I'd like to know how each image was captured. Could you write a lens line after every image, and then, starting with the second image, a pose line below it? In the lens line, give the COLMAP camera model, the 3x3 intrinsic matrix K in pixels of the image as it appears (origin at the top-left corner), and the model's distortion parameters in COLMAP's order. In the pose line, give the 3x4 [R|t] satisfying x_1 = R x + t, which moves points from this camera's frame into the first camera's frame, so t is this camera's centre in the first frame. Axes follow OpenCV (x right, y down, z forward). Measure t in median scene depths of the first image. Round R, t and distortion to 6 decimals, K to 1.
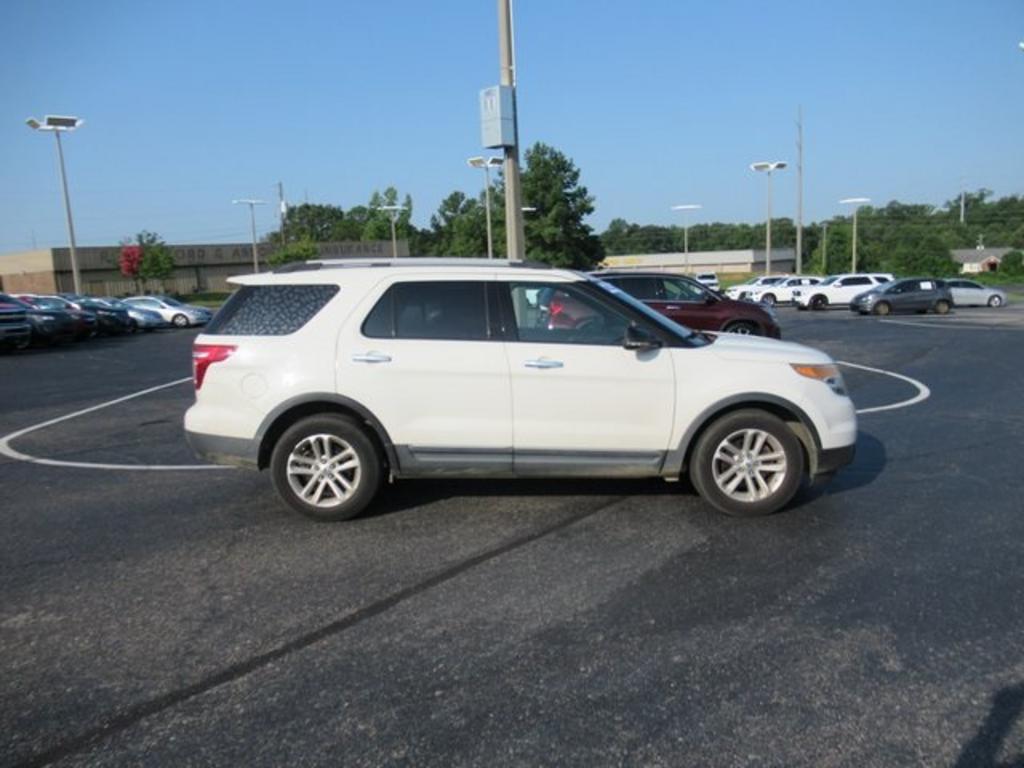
lens RADIAL K [[768.5, 0, 508.8], [0, 768.5, 384.1], [0, 0, 1]] dist [-0.014655, 0.007484]
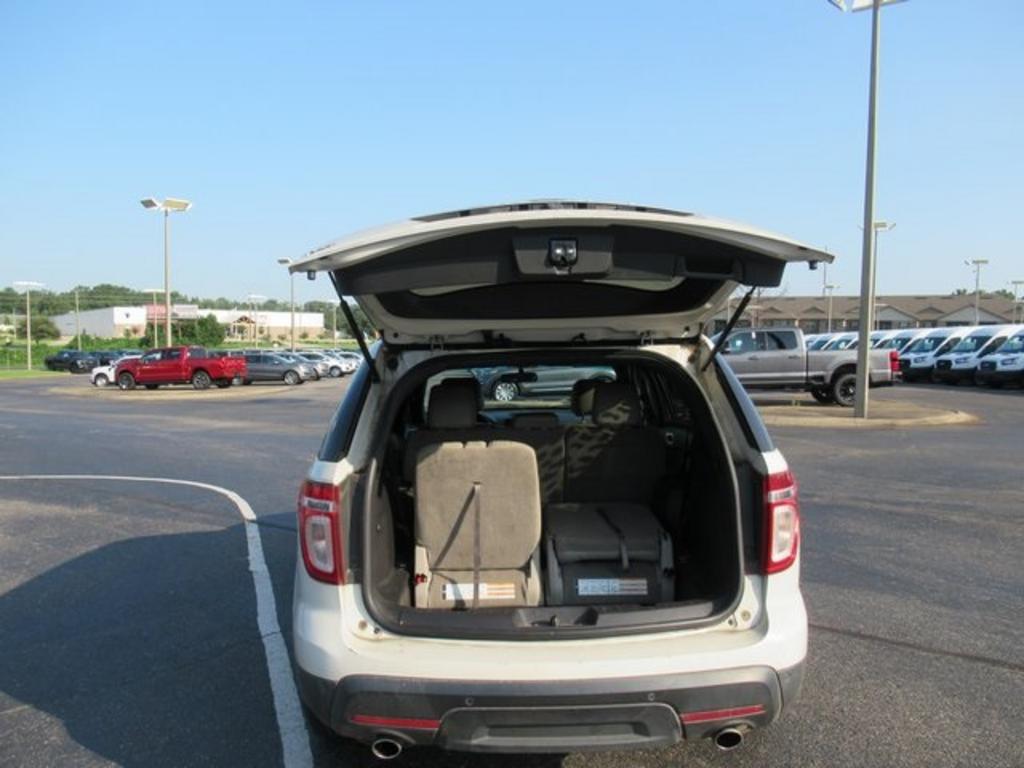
lens RADIAL K [[797.0, 0, 506.7], [0, 797.0, 383.4], [0, 0, 1]] dist [0.009898, -0.015653]
pose [[-0.020016, -0.021117, 0.999577, -0.901867], [0.145653, 0.989049, 0.023812, -0.144549], [-0.989133, 0.146068, -0.016721, 1.170925]]
